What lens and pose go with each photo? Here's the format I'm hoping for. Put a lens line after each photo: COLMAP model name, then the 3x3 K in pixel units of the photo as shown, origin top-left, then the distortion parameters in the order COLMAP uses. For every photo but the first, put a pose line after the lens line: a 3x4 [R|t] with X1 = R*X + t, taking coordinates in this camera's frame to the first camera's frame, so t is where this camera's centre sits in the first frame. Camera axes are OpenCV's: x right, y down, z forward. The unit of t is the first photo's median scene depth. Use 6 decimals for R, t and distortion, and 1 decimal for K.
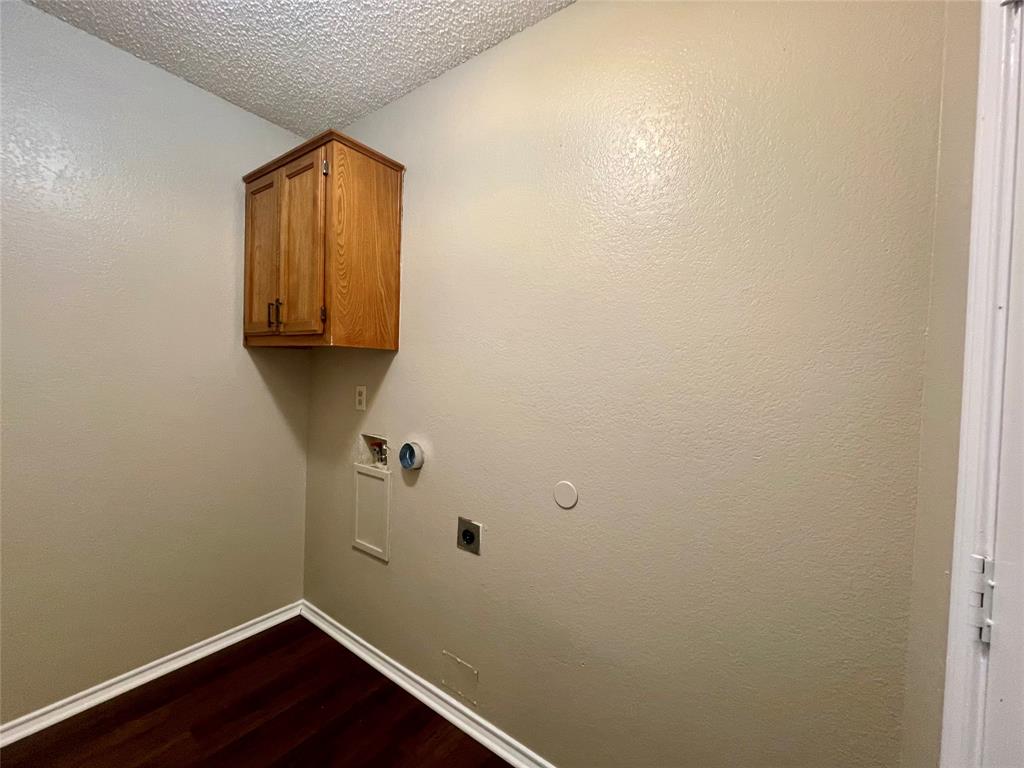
lens RADIAL K [[419.0, 0, 511.0], [0, 419.0, 384.8], [0, 0, 1]] dist [-0.002373, -0.000365]
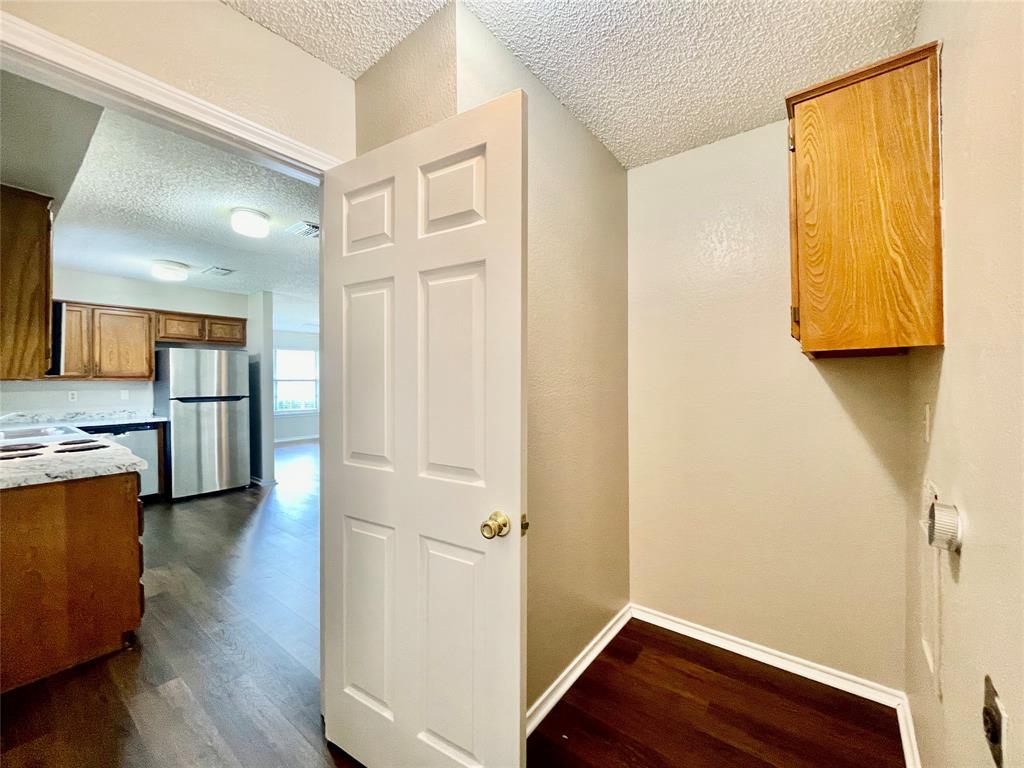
lens RADIAL K [[419.0, 0, 511.0], [0, 419.0, 384.8], [0, 0, 1]] dist [-0.002373, -0.000365]
pose [[-0.038882, -0.028860, -0.998827, 0.364035], [-0.019348, 0.999417, -0.028124, 0.003802], [0.999056, 0.018231, -0.039418, 0.425054]]
